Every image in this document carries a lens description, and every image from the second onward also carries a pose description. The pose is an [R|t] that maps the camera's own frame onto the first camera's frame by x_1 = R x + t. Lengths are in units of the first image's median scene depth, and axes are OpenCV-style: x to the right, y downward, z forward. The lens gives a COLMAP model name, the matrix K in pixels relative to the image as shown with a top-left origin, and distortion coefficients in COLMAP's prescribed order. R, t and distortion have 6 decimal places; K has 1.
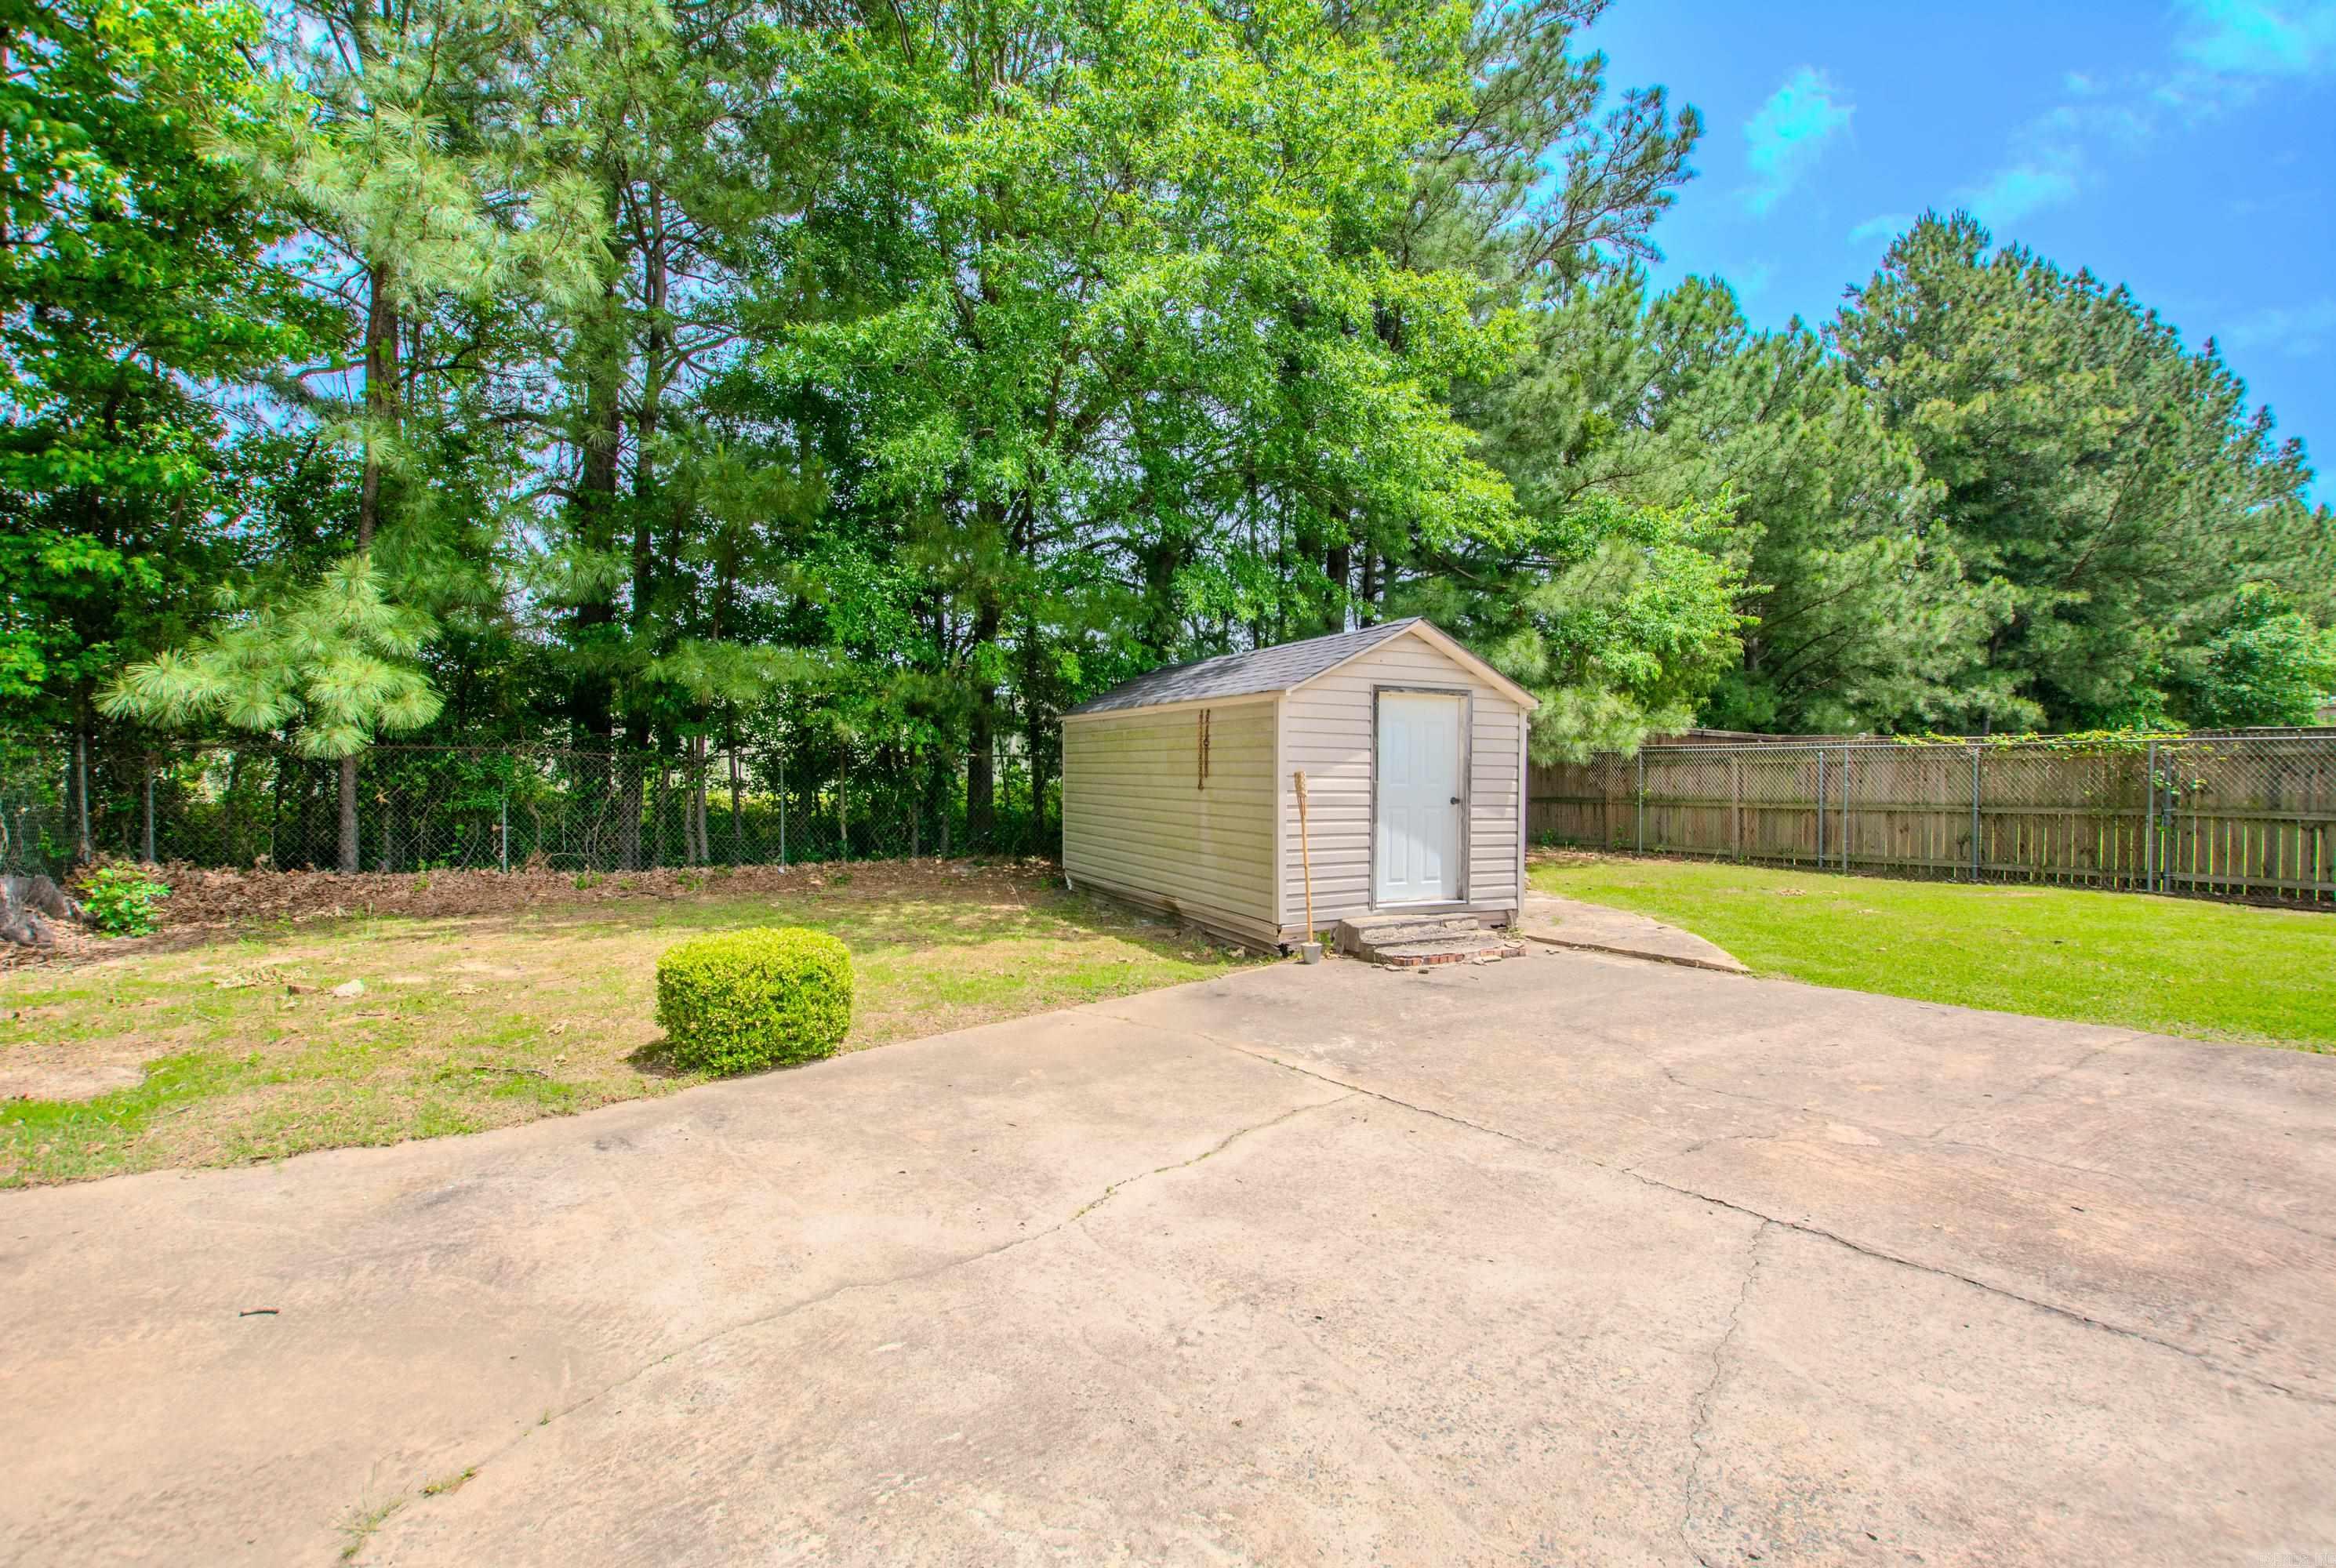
lens RADIAL K [[1064.9, 0, 1124.1], [0, 1064.9, 766.2], [0, 0, 1]] dist [-0.041931, -0.001528]
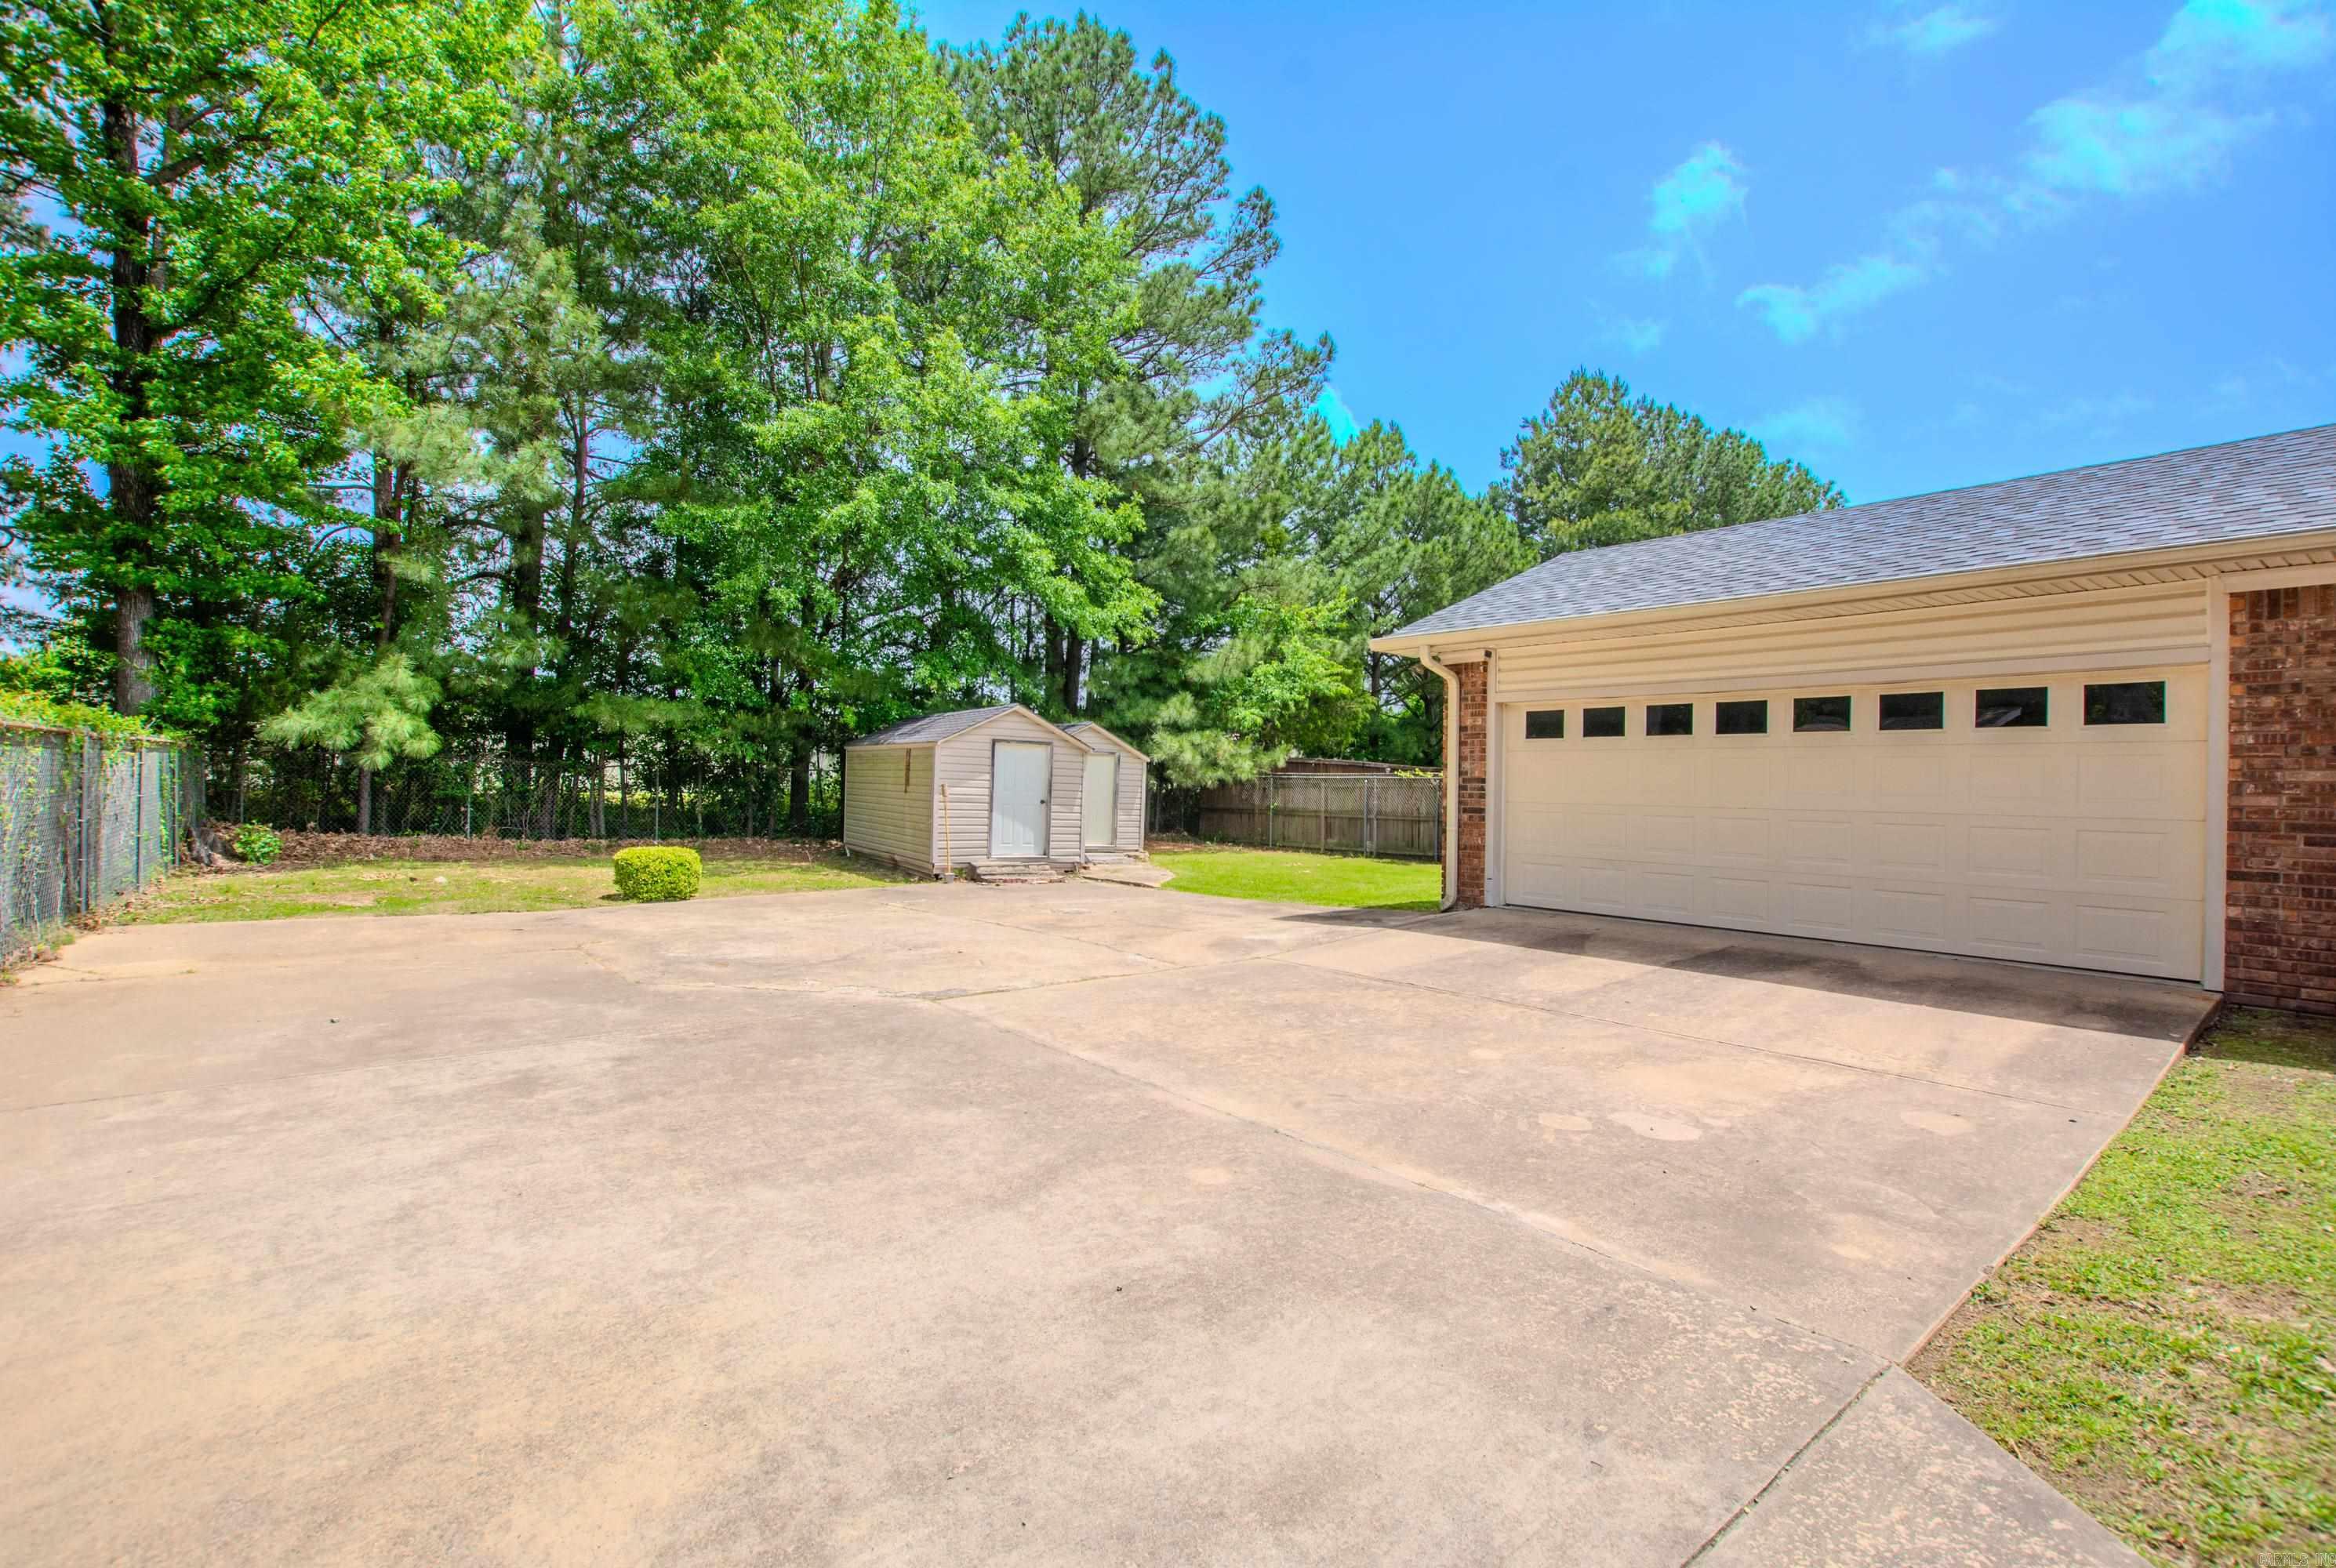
lens RADIAL K [[1064.9, 0, 1148.3], [0, 1064.9, 779.6], [0, 0, 1]] dist [-0.041931, -0.001528]
pose [[0.990280, 0.023227, 0.137133, 0.169123], [-0.023240, 0.999729, -0.001504, -0.005143], [-0.137131, -0.001697, 0.990552, -0.605516]]
